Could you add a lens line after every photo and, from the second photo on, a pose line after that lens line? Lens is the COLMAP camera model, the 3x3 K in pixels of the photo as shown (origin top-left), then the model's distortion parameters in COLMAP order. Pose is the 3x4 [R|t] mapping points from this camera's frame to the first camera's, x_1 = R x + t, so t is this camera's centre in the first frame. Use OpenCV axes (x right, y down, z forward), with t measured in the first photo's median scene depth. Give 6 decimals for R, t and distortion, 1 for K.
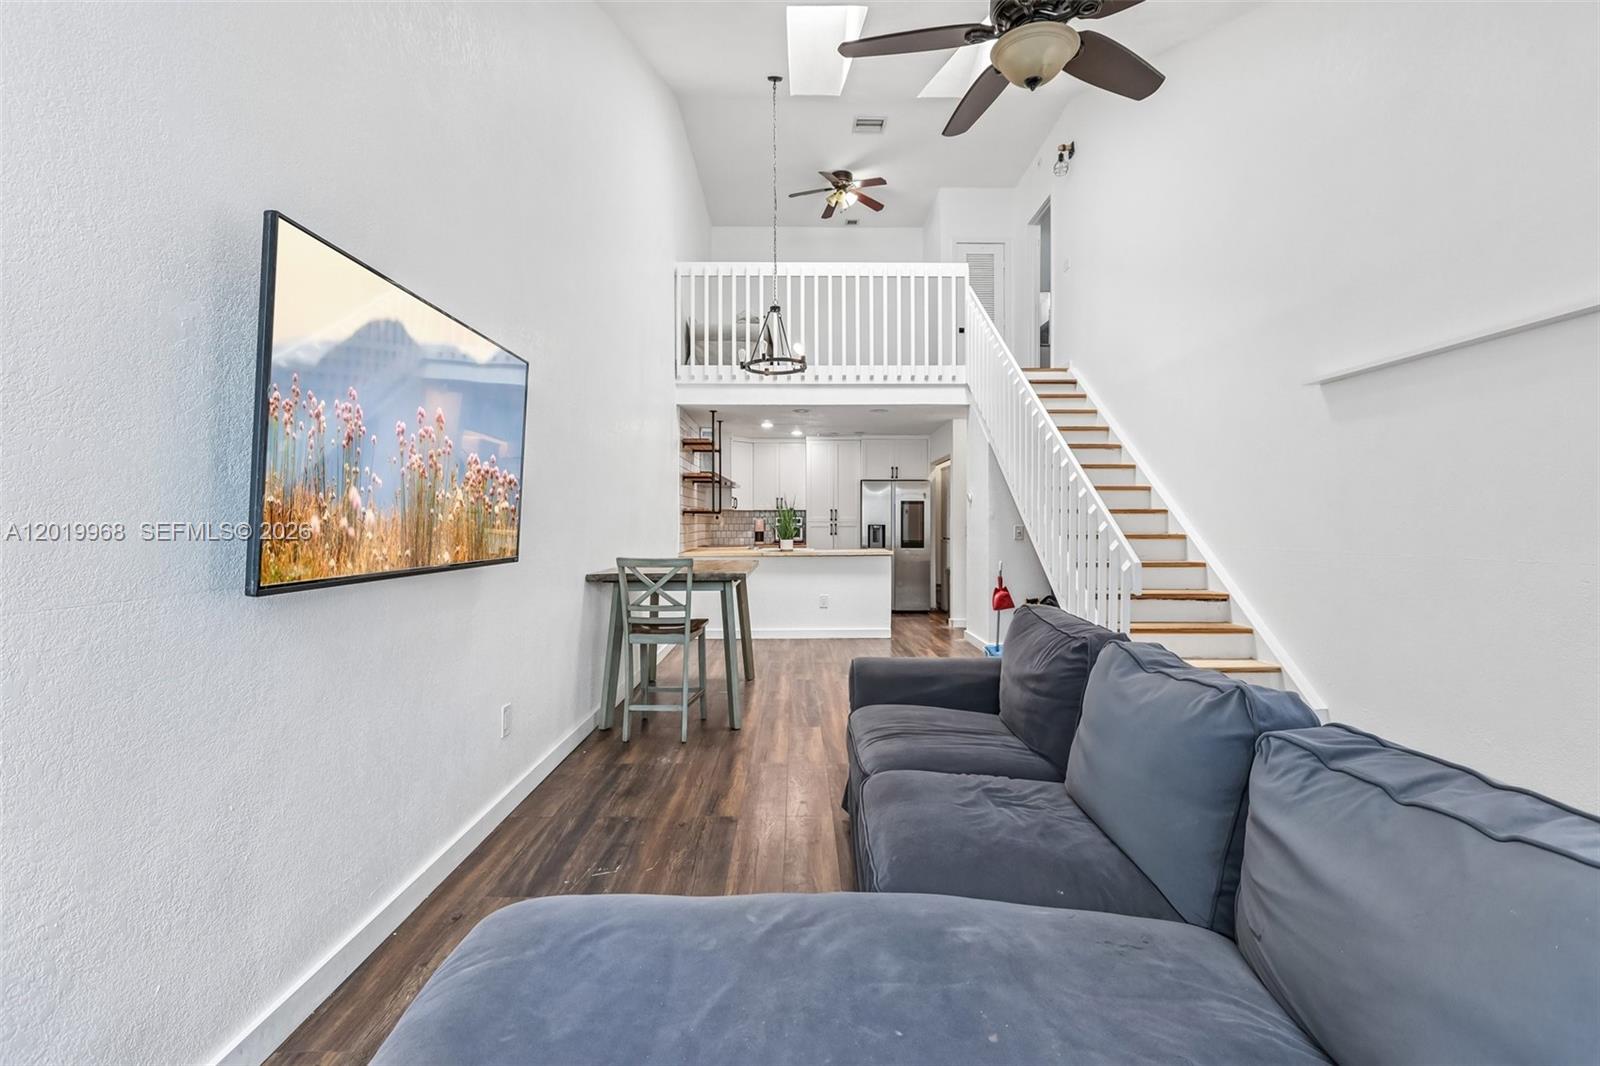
lens RADIAL K [[698.5, 0, 799.5], [0, 698.5, 529.8], [0, 0, 1]] dist [-0.017641, 0.000249]
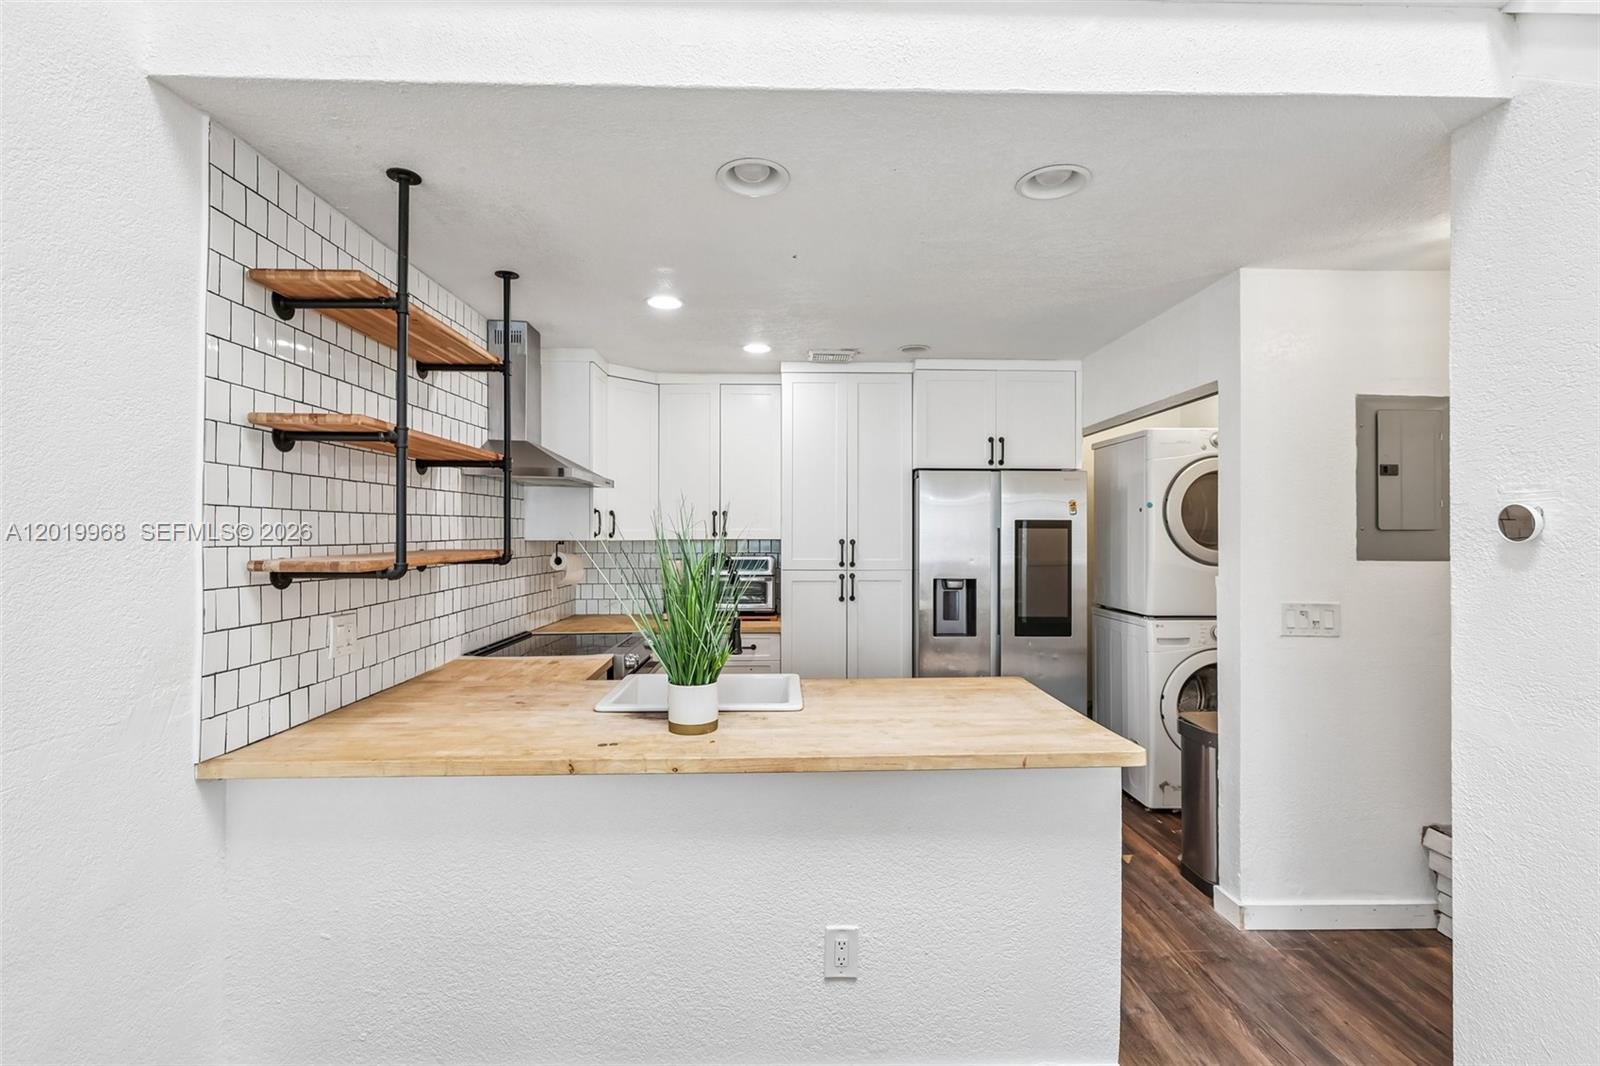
lens RADIAL K [[698.5, 0, 799.5], [0, 698.5, 529.8], [0, 0, 1]] dist [-0.017641, 0.000249]
pose [[0.999788, 0.002207, 0.020448, 0.014361], [-0.001974, 0.999933, -0.011433, -0.035577], [-0.020472, 0.011391, 0.999726, 0.690601]]
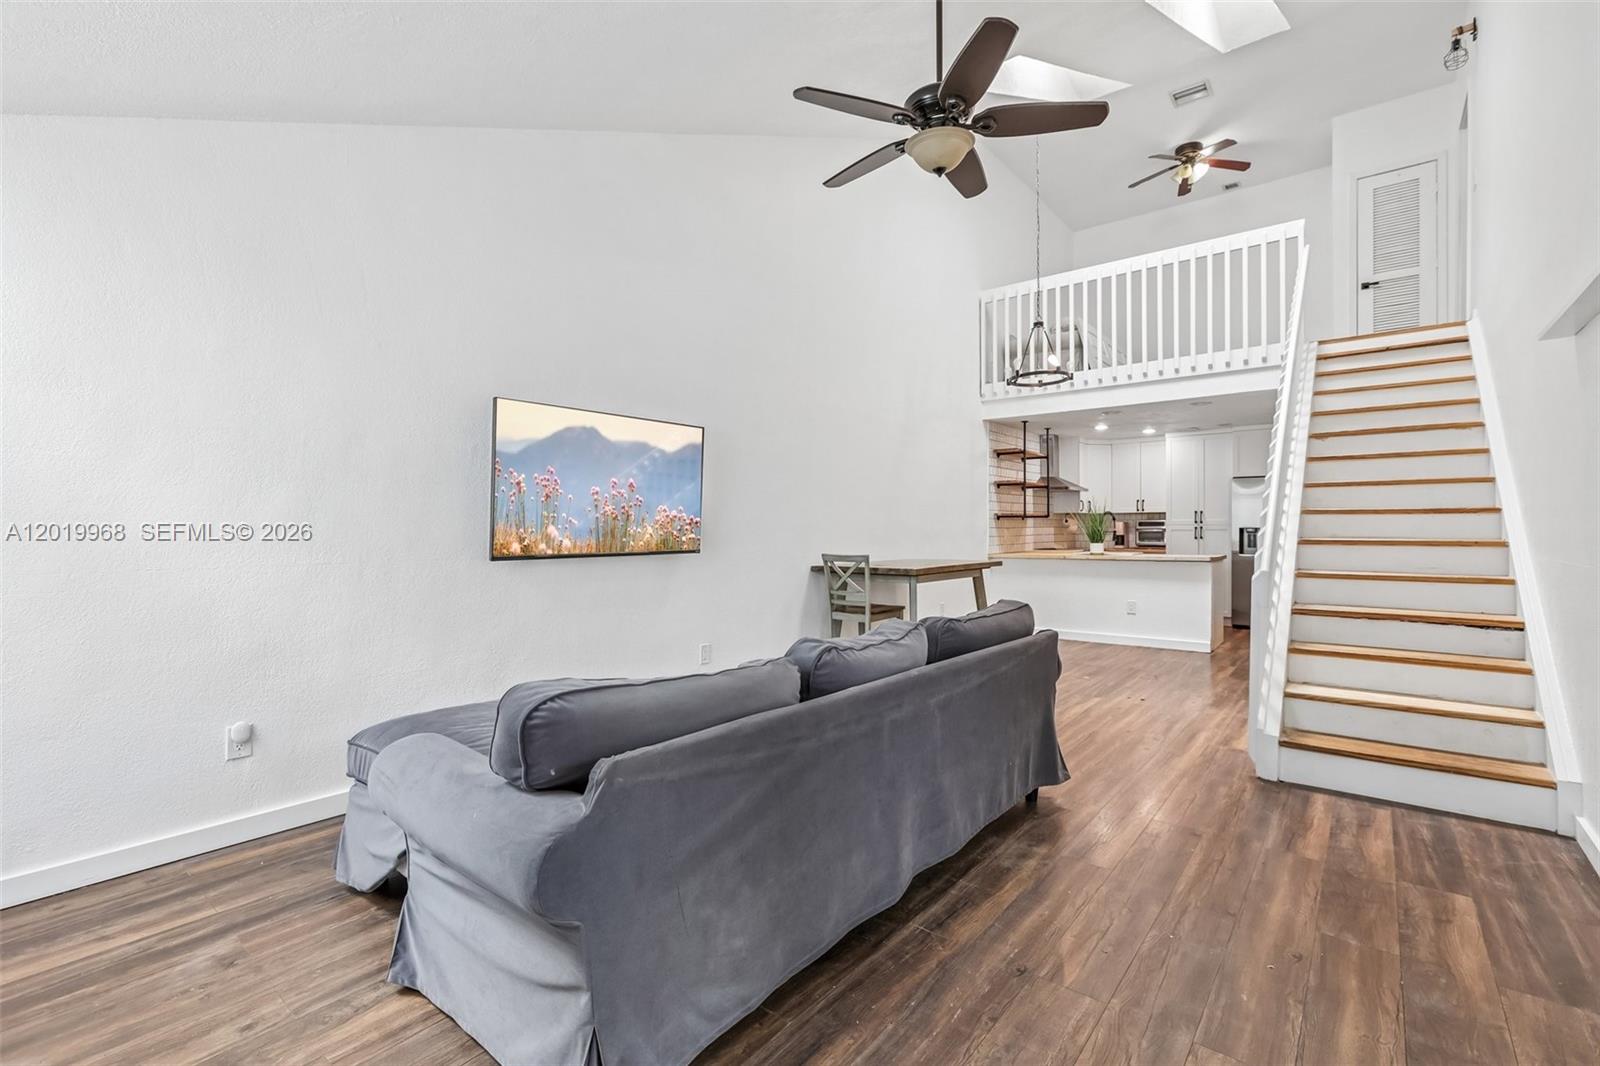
lens RADIAL K [[698.5, 0, 799.5], [0, 698.5, 529.8], [0, 0, 1]] dist [-0.017641, 0.000249]
pose [[0.764948, 0.000186, -0.644092, 0.275363], [-0.002377, 0.999994, -0.002534, -0.001498], [0.644087, 0.003470, 0.764944, -0.029621]]
